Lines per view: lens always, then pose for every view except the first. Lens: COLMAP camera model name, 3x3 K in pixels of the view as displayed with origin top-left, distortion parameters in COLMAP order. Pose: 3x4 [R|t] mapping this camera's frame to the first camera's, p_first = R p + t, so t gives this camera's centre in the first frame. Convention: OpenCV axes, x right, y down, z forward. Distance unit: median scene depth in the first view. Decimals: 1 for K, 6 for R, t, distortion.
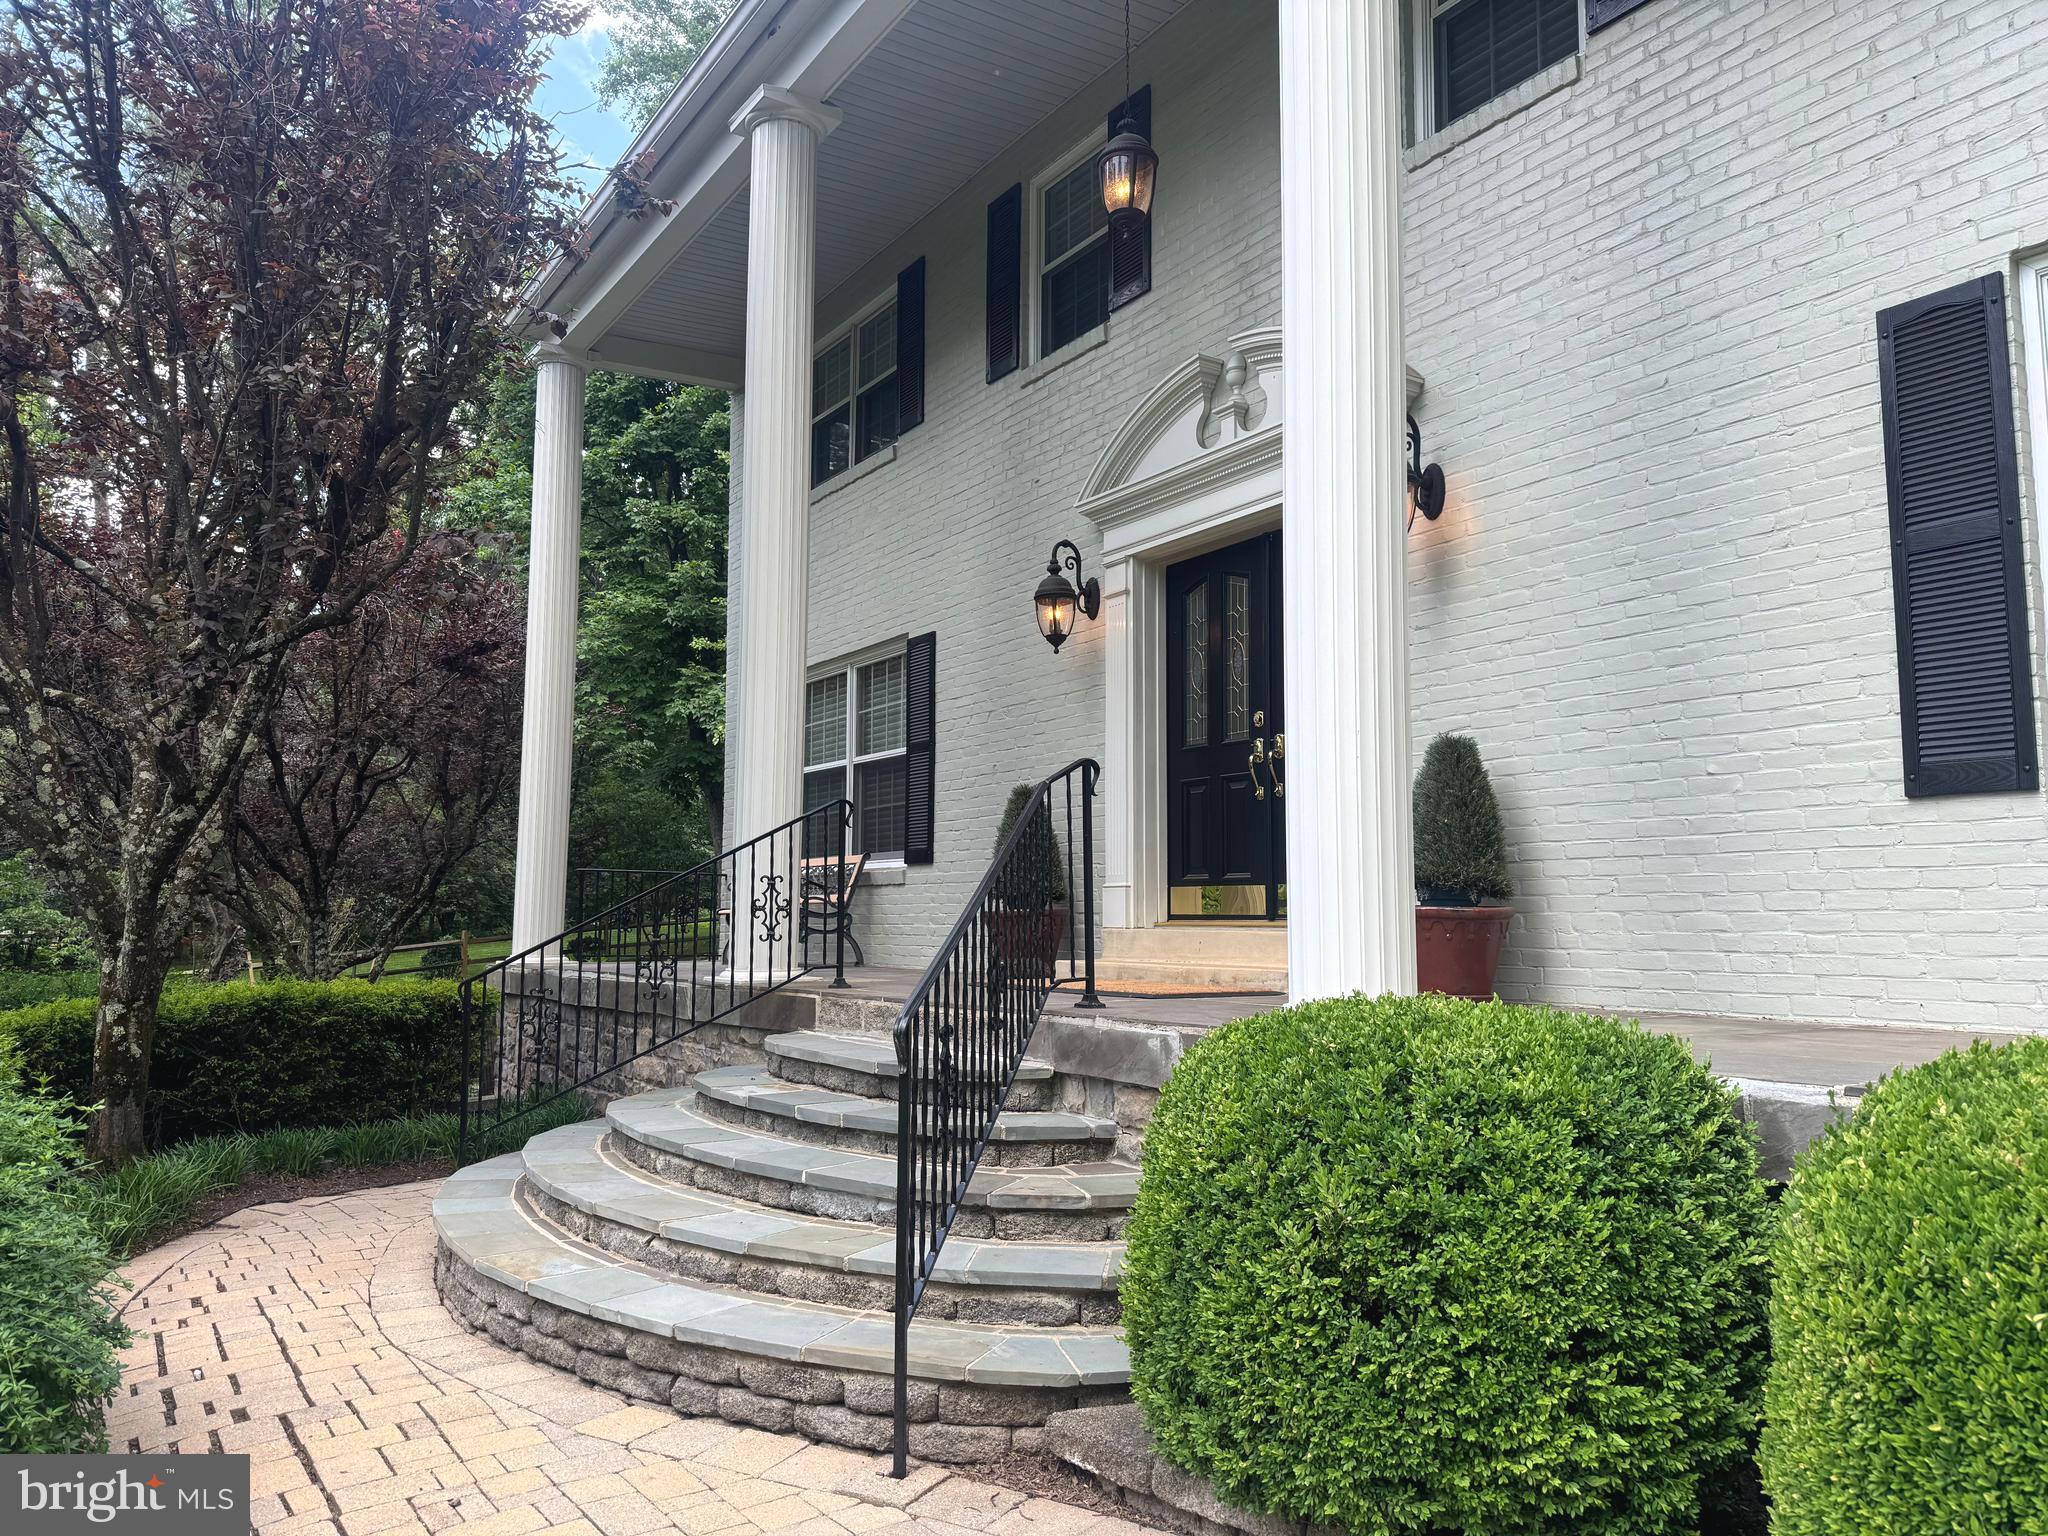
lens RADIAL K [[1420.7, 0, 1016.4], [0, 1420.7, 783.8], [0, 0, 1]] dist [0.026048, -0.006628]
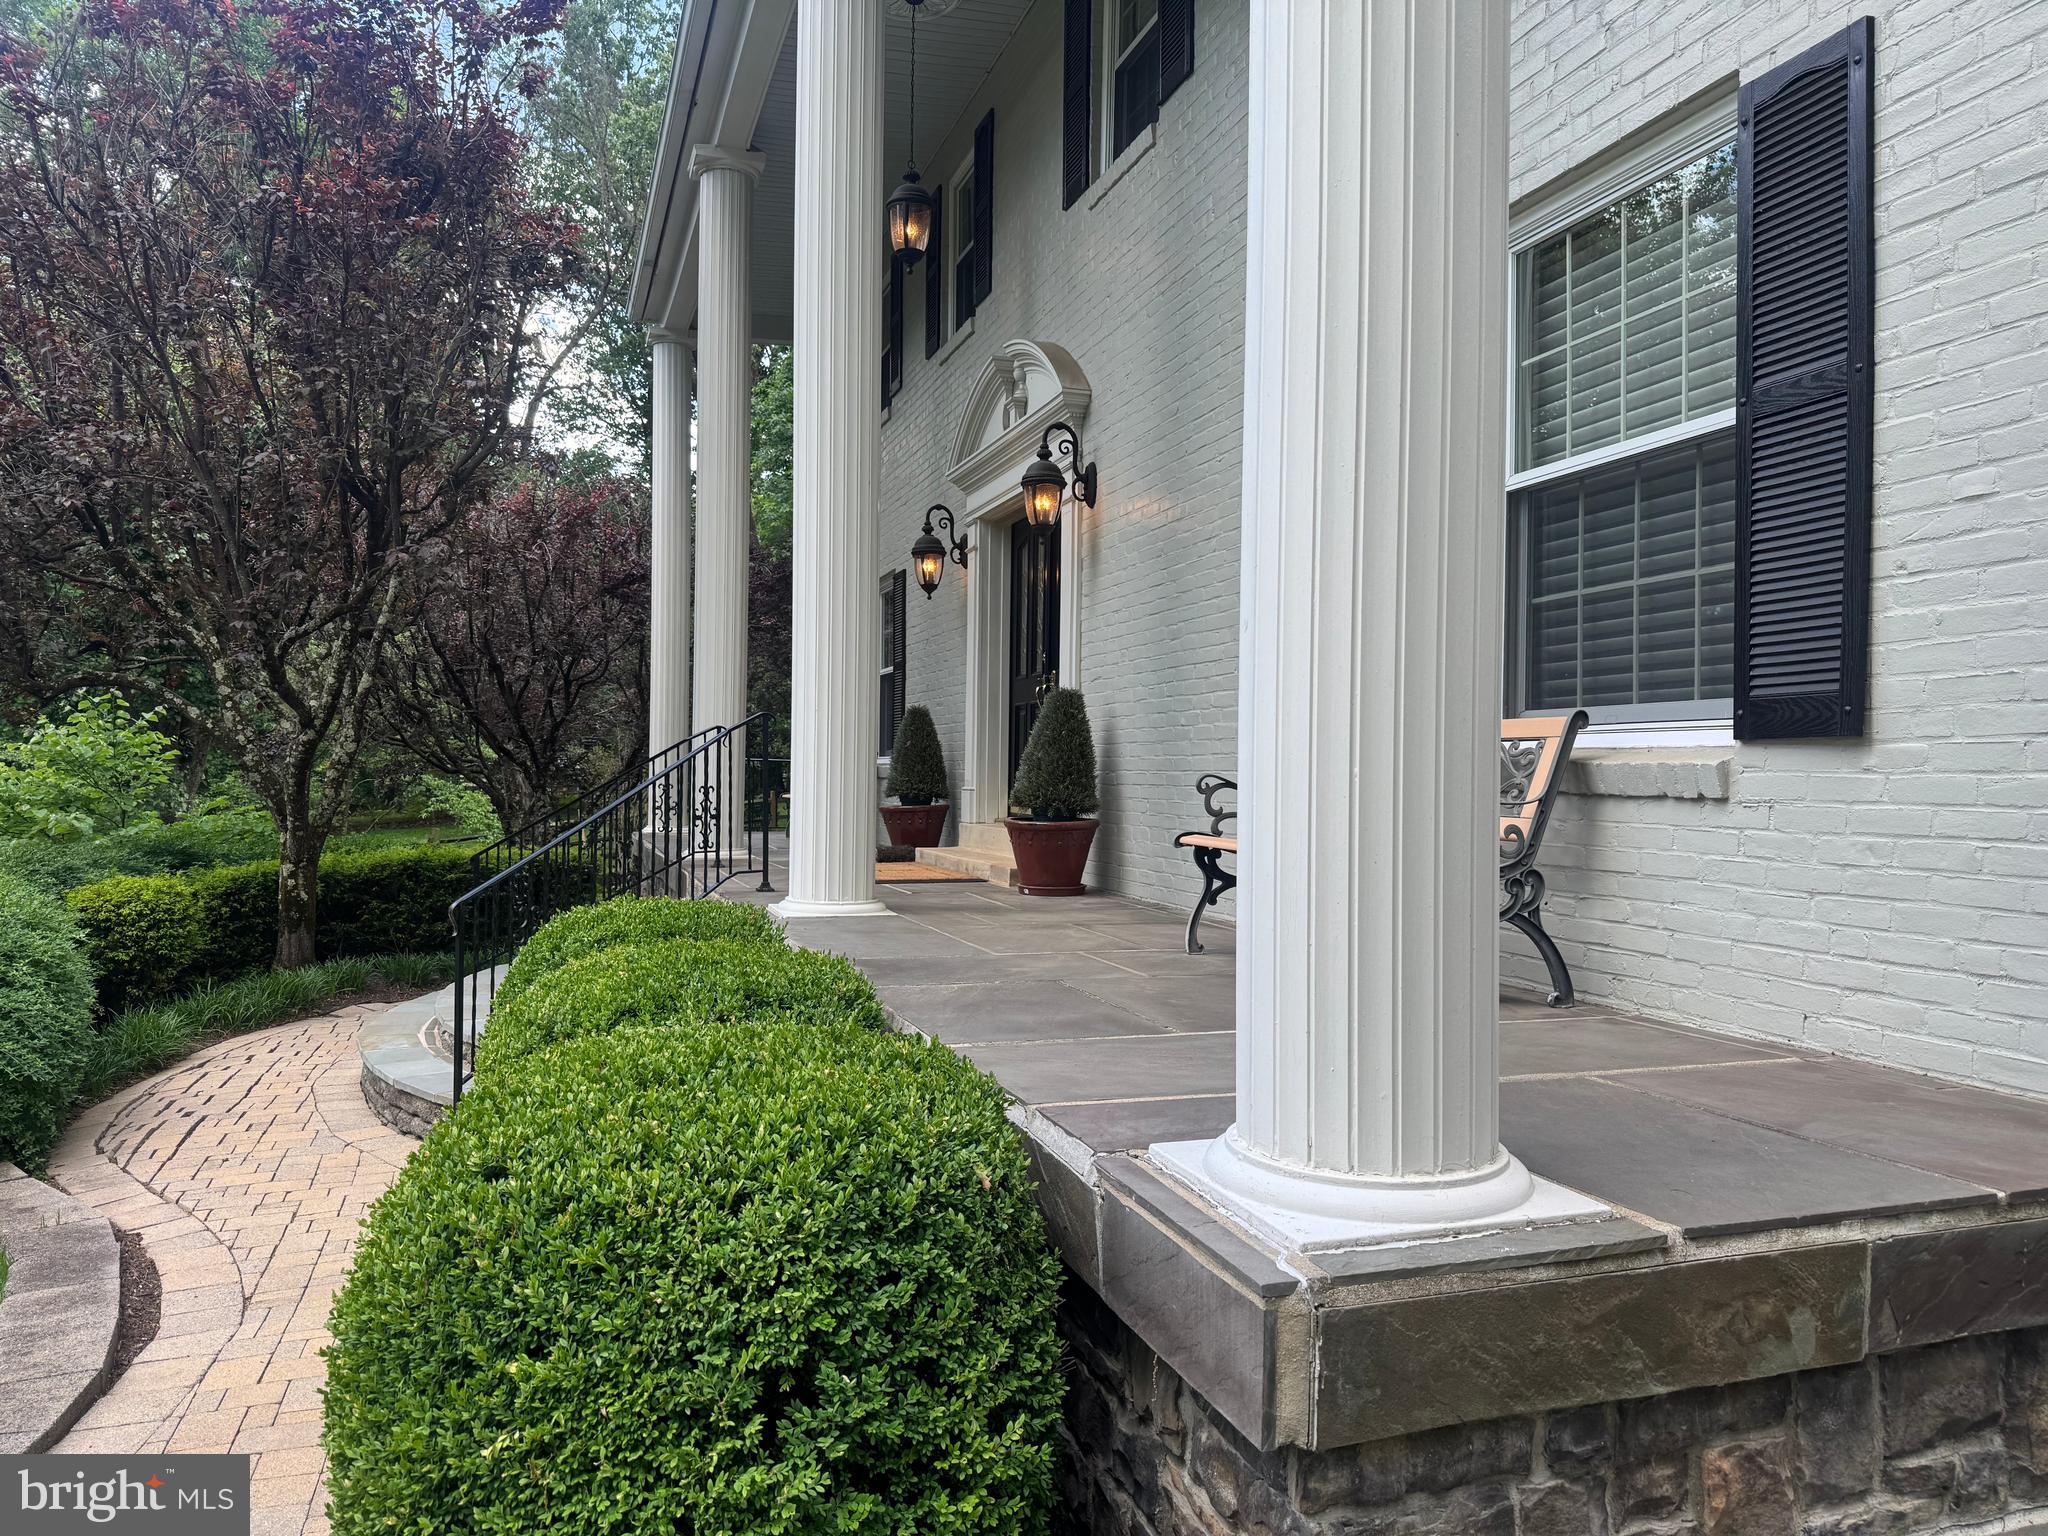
lens RADIAL K [[1420.7, 0, 1021.9], [0, 1420.7, 775.8], [0, 0, 1]] dist [0.026048, -0.006628]
pose [[0.963671, 0.008337, -0.266961, 0.469707], [0.017011, 0.995567, 0.092499, -0.056310], [0.266549, -0.093680, 0.959258, -0.183876]]
